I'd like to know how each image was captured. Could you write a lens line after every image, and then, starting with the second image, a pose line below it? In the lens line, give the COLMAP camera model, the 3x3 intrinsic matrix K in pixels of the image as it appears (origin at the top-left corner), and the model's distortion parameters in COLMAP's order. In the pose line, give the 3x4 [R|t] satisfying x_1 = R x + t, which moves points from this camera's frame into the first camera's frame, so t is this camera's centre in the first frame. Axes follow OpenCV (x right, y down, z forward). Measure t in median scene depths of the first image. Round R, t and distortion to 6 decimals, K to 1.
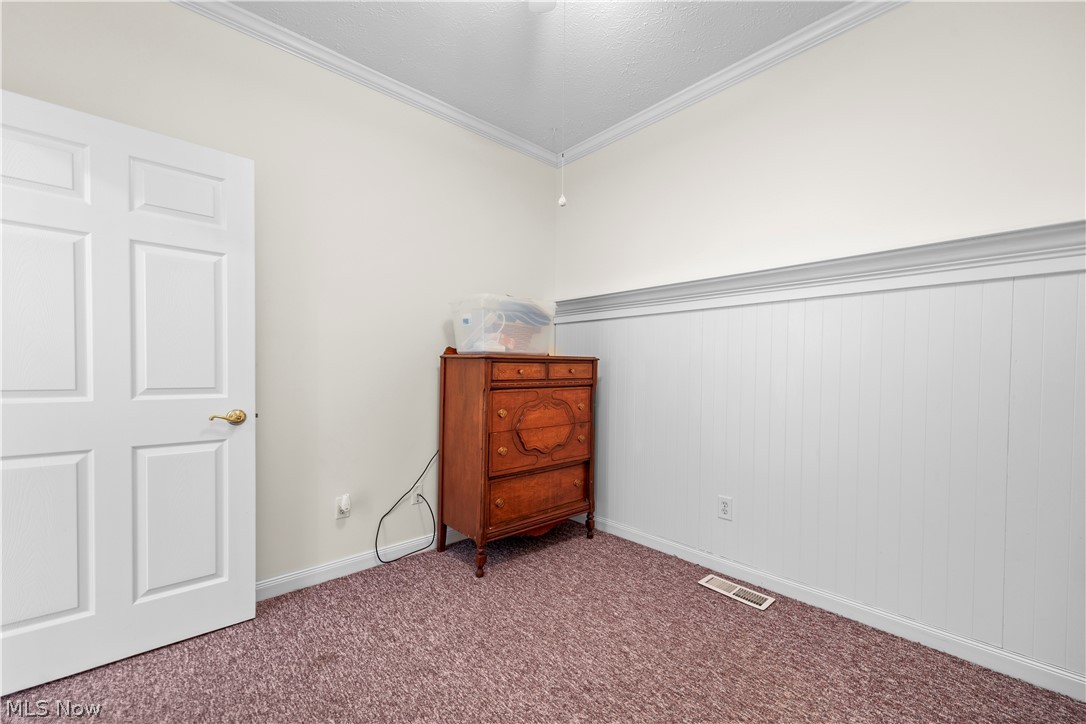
lens RADIAL K [[440.5, 0, 544.1], [0, 440.5, 377.8], [0, 0, 1]] dist [0.000374, -0.000021]
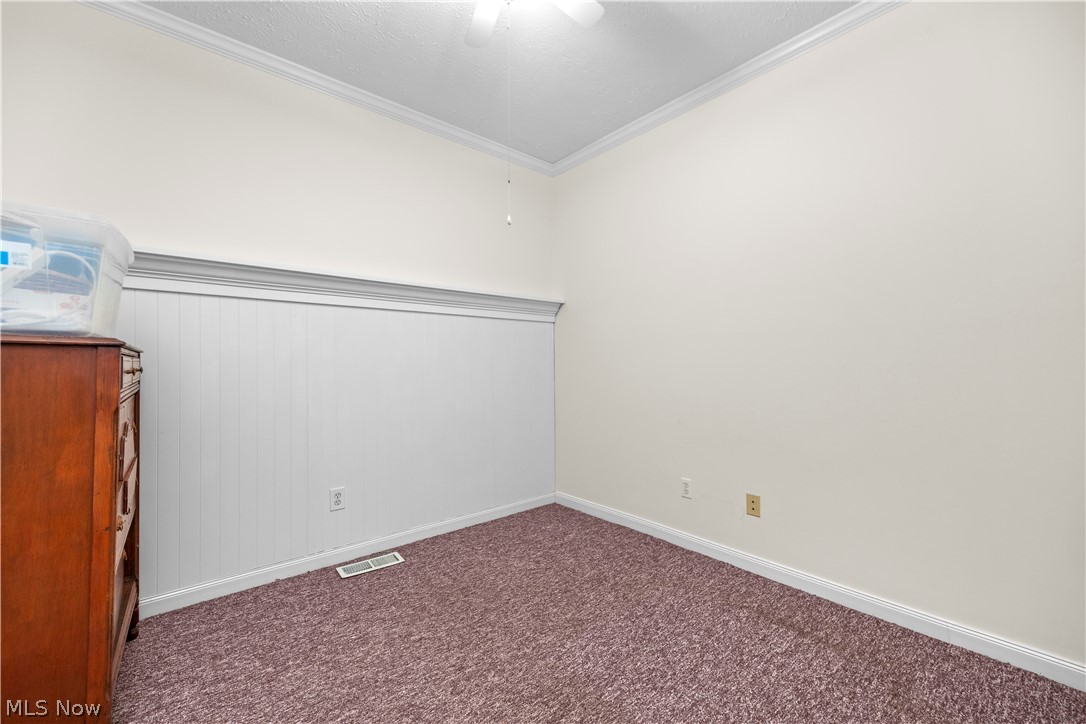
lens RADIAL K [[427.4, 0, 549.0], [0, 427.4, 363.6], [0, 0, 1]] dist [0.000169, -0.000319]
pose [[0.035394, -0.004032, 0.999365, -0.574333], [0.026268, 0.999650, 0.003103, -0.012668], [-0.999028, 0.026141, 0.035487, 0.460577]]
